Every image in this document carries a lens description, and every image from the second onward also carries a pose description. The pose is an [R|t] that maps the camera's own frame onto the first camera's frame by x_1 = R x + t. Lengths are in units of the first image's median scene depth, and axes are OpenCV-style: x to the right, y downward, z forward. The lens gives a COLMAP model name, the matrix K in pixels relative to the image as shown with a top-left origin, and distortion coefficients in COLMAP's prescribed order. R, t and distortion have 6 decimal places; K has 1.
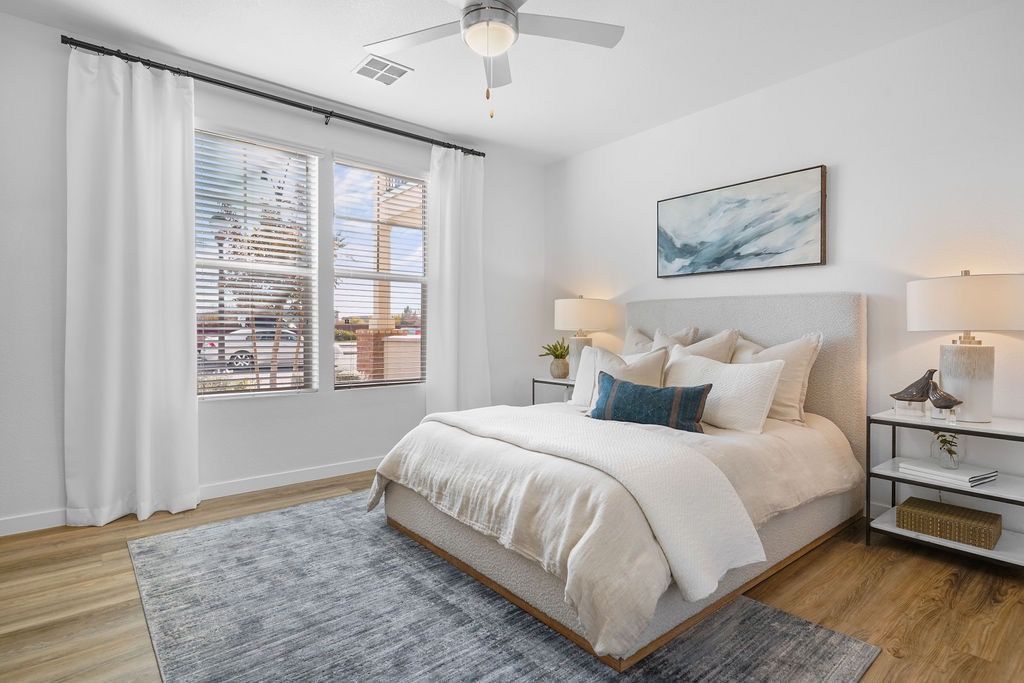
lens RADIAL K [[512.7, 0, 512.1], [0, 512.7, 342.7], [0, 0, 1]] dist [-0.035074, 0.006421]
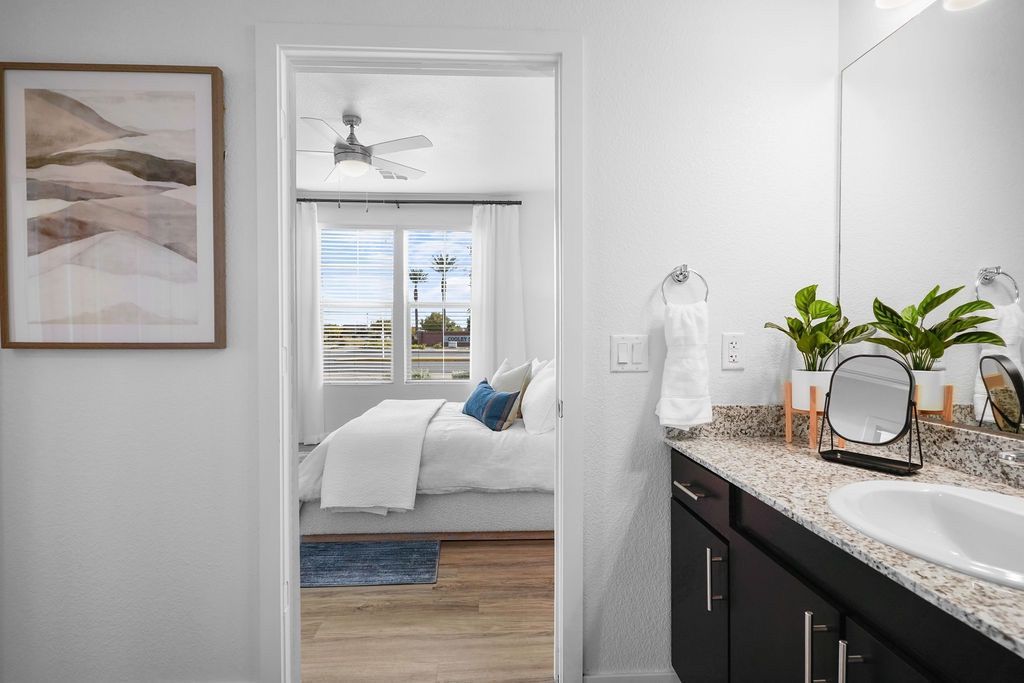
lens RADIAL K [[512.7, 0, 510.4], [0, 512.7, 340.3], [0, 0, 1]] dist [-0.035074, 0.006421]
pose [[0.798795, -0.005617, -0.601577, 0.818664], [-0.005442, 0.999848, -0.016561, -0.015076], [0.601579, 0.016503, 0.798643, -0.003700]]
